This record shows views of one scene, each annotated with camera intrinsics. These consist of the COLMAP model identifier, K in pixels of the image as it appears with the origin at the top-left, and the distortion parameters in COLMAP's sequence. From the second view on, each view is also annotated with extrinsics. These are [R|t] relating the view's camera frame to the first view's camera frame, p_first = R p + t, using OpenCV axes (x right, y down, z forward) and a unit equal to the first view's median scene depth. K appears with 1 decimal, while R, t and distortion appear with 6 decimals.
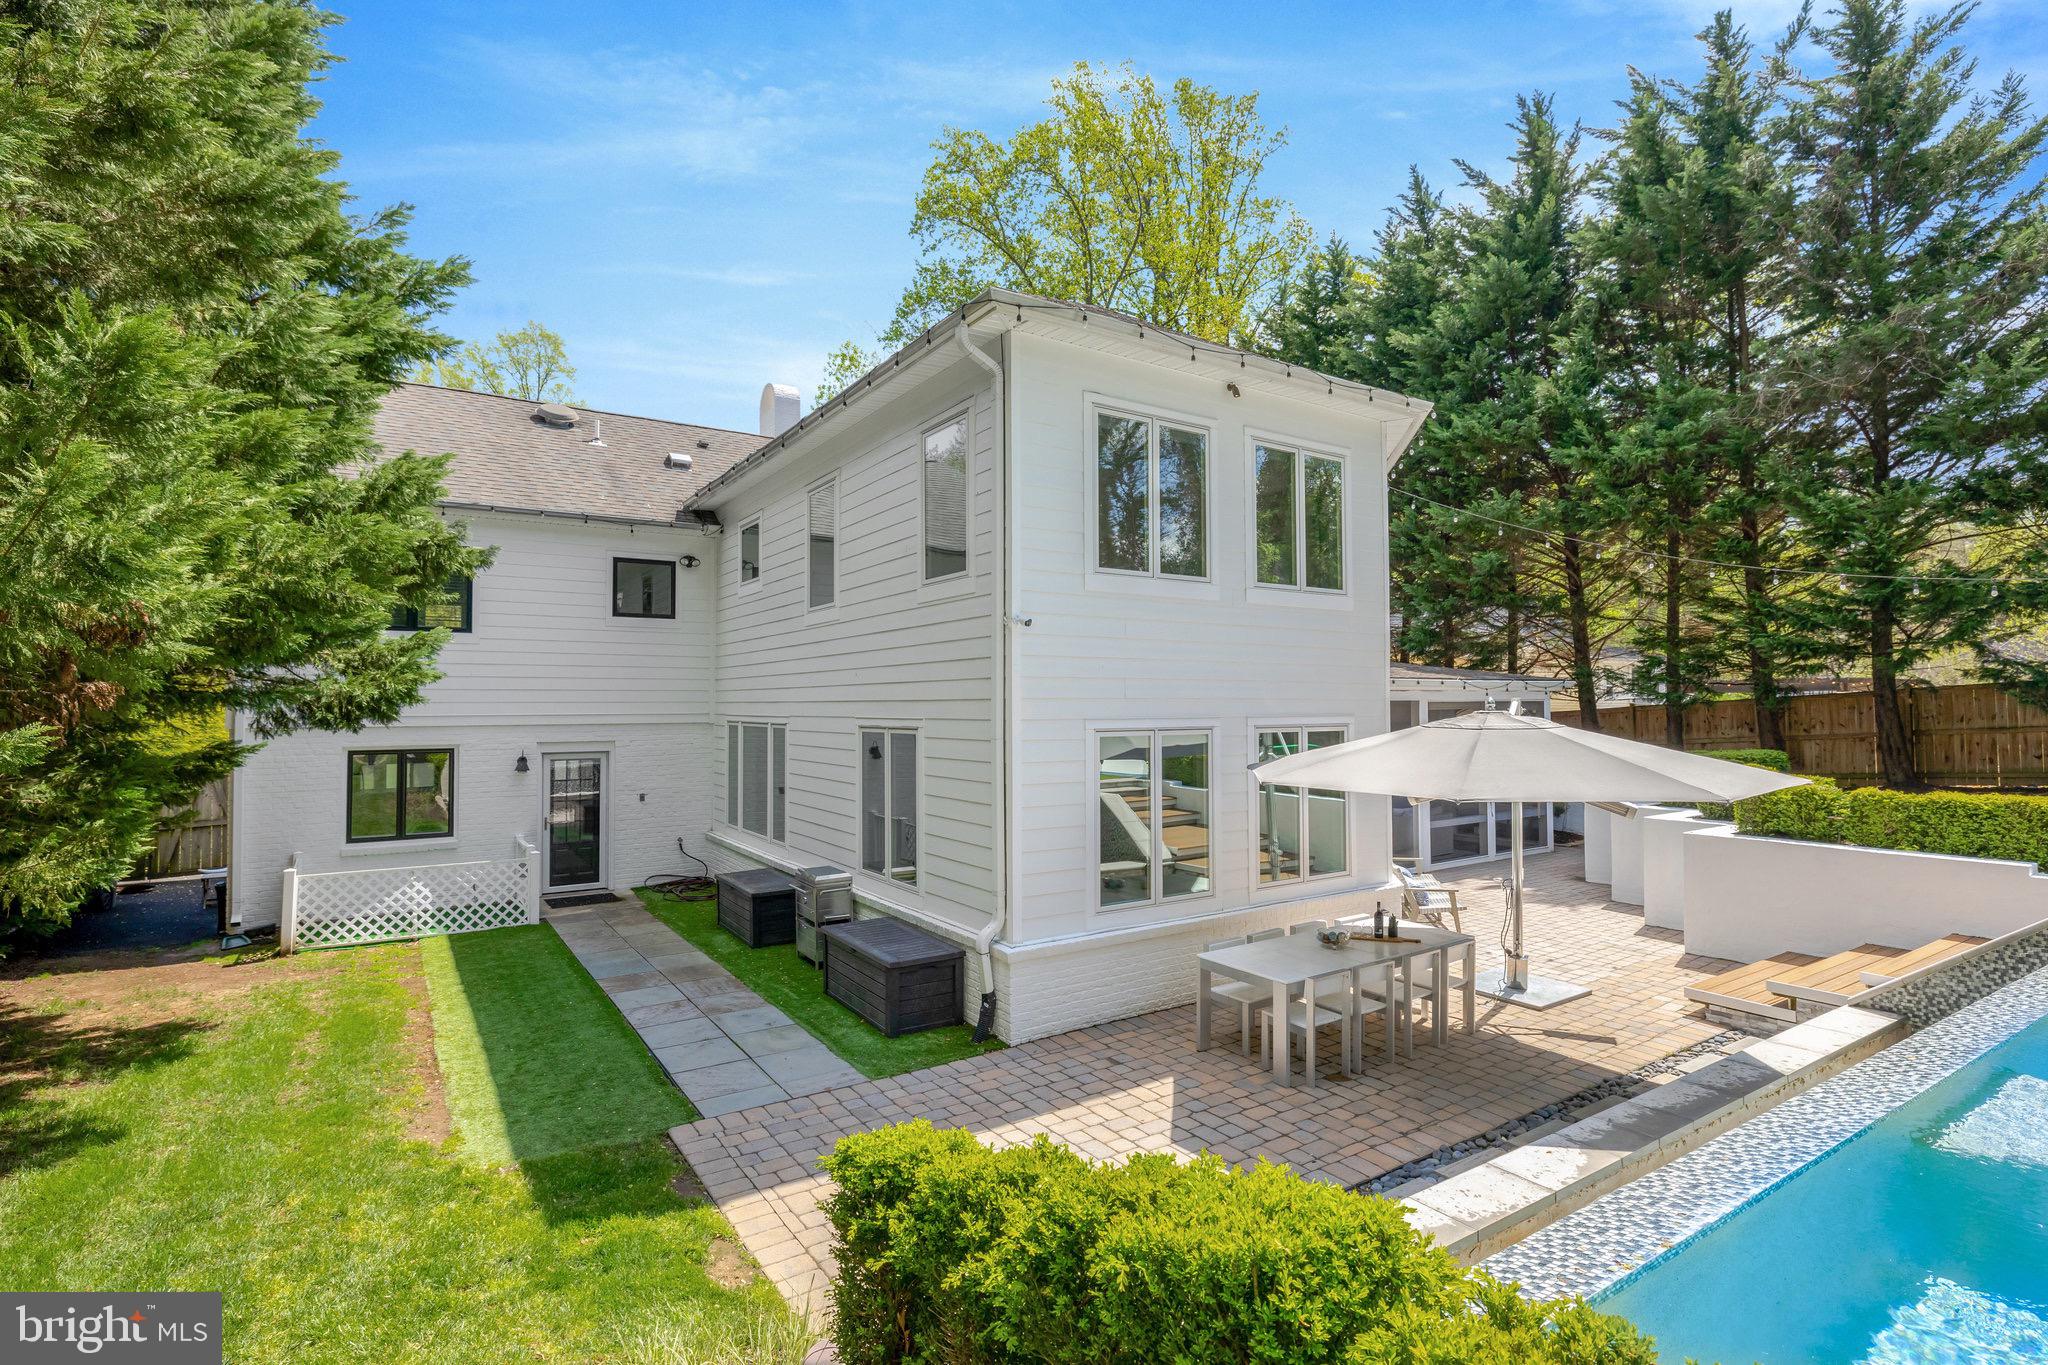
lens RADIAL K [[981.1, 0, 1033.6], [0, 981.1, 667.1], [0, 0, 1]] dist [-0.000204, 0.000256]
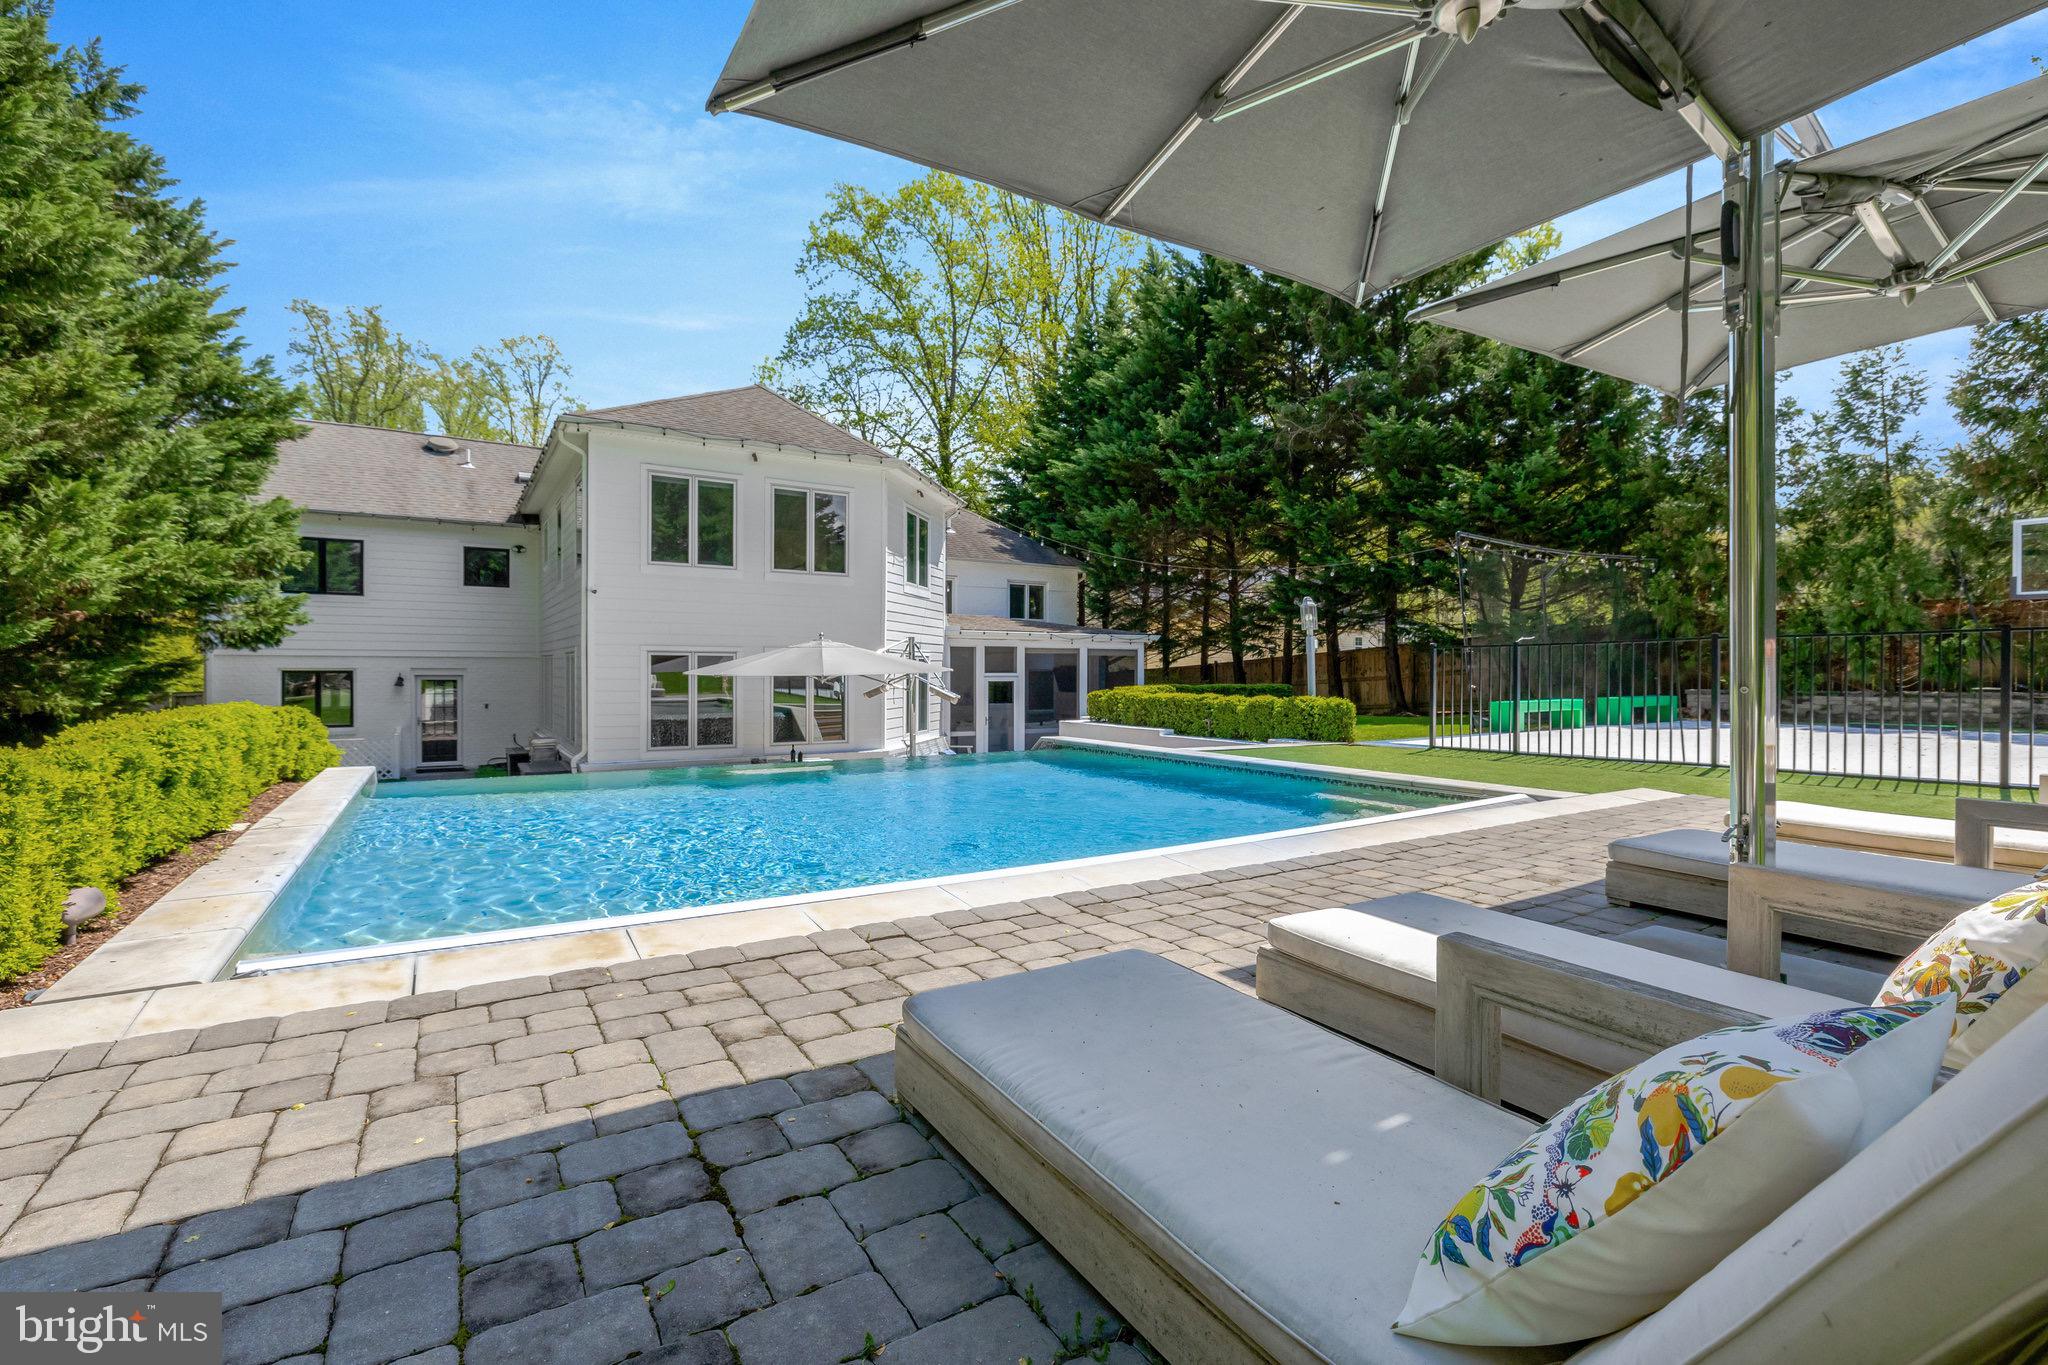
lens RADIAL K [[907.9, 0, 1014.4], [0, 907.9, 676.0], [0, 0, 1]] dist [0.005416, 0.000411]
pose [[0.999848, 0.007559, -0.015707, 0.468649], [-0.006862, 0.999008, 0.043988, 0.019544], [0.016024, -0.043874, 0.998909, -0.413646]]
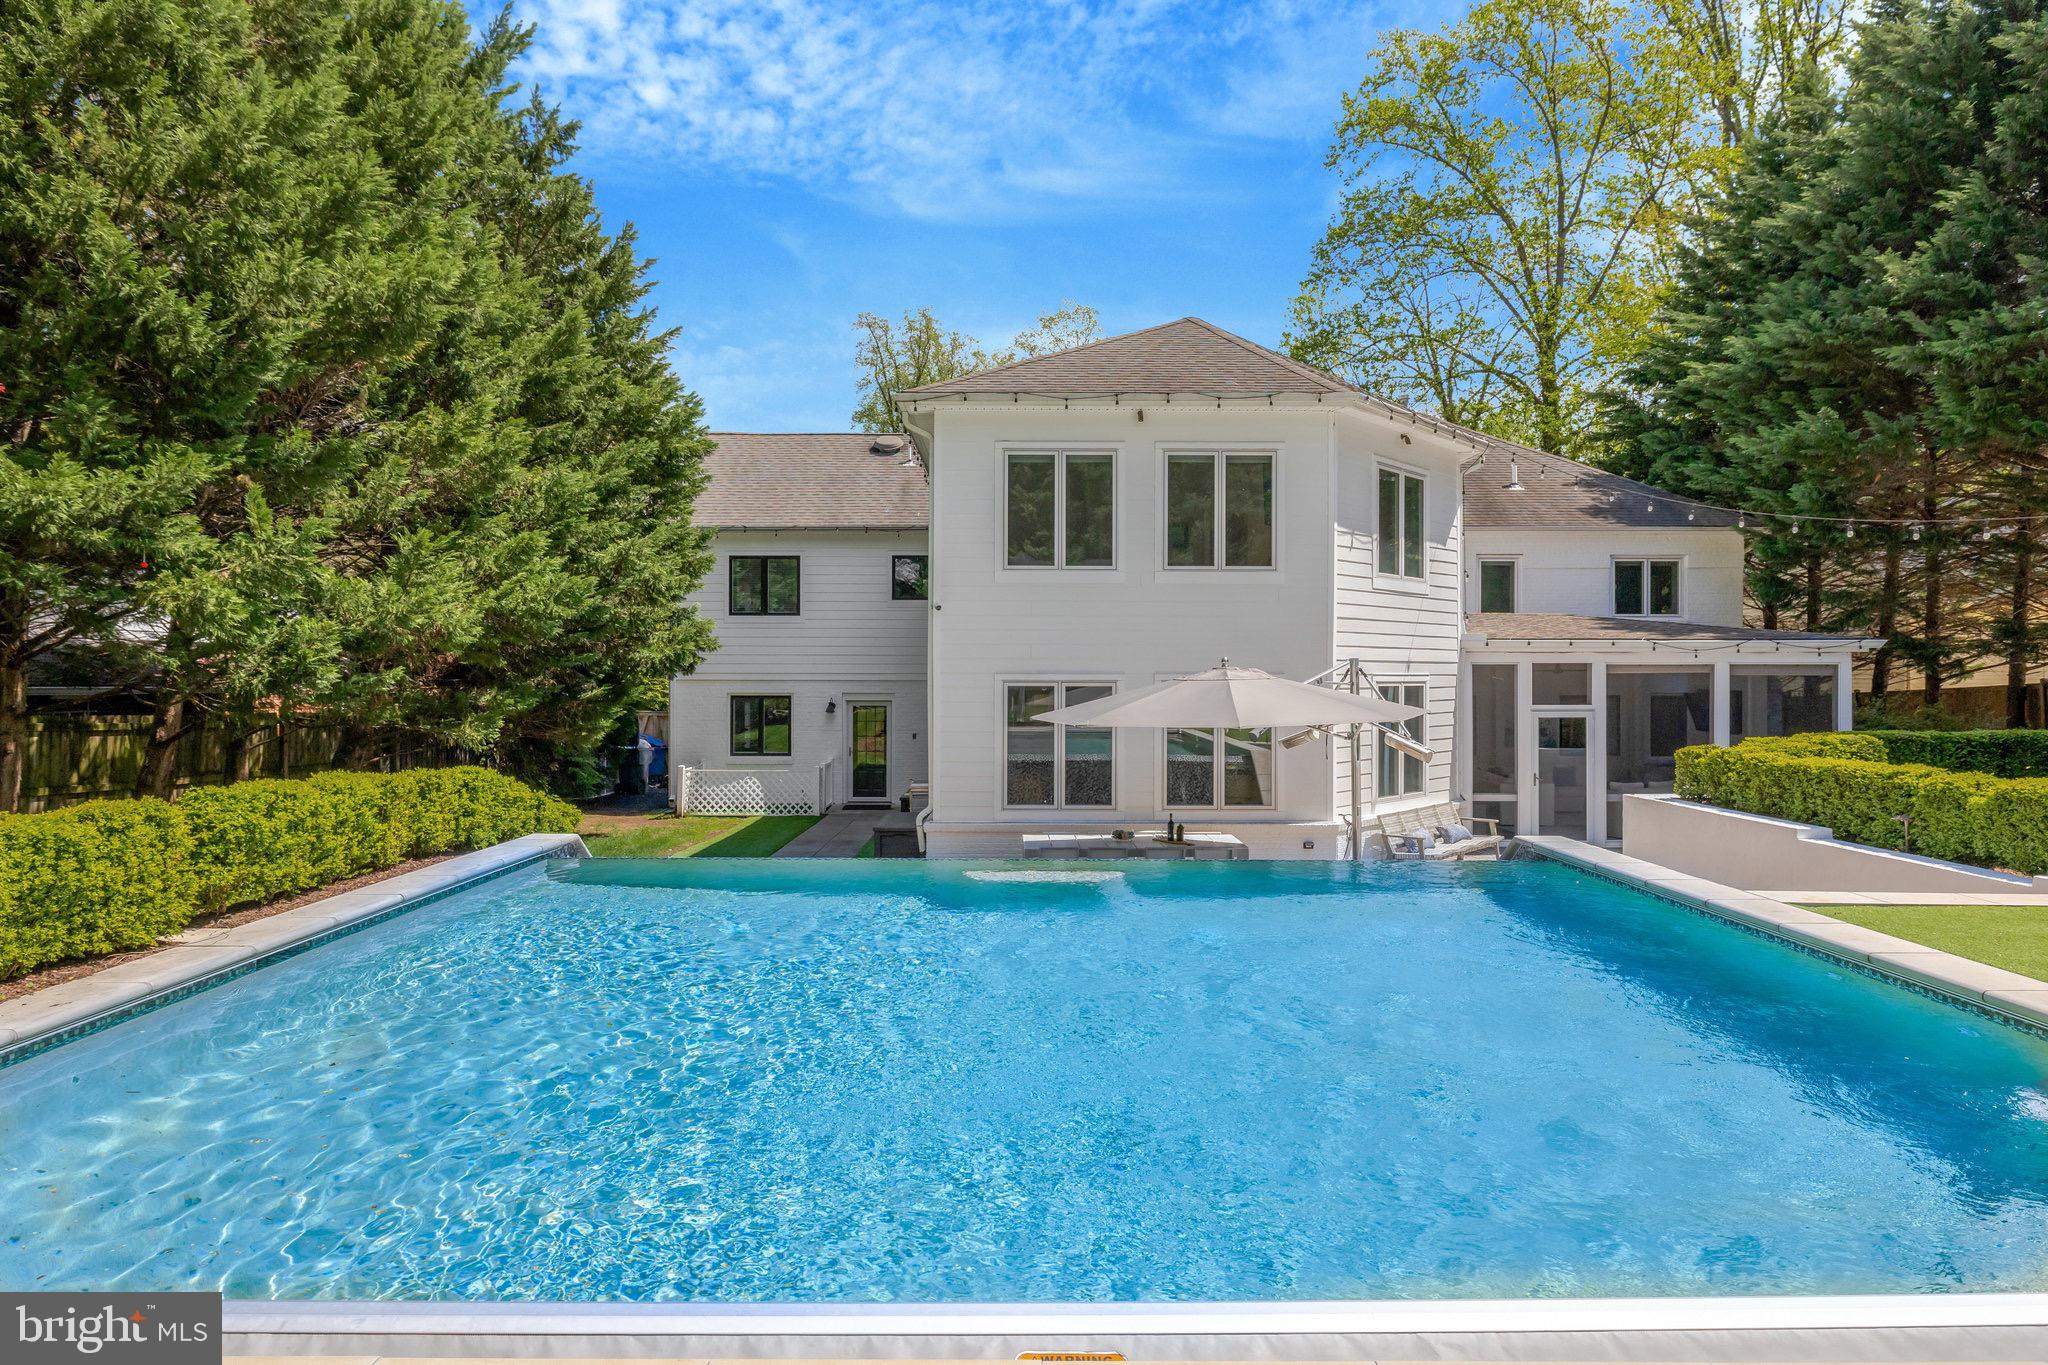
lens RADIAL K [[1135.0, 0, 1020.3], [0, 1135.0, 670.6], [0, 0, 1]] dist [0.001532, 0.004311]
pose [[0.842859, 0.003974, -0.538120, 0.588420], [0.013612, 0.999495, 0.028701, 0.001987], [0.537962, -0.031516, 0.842380, -0.226158]]
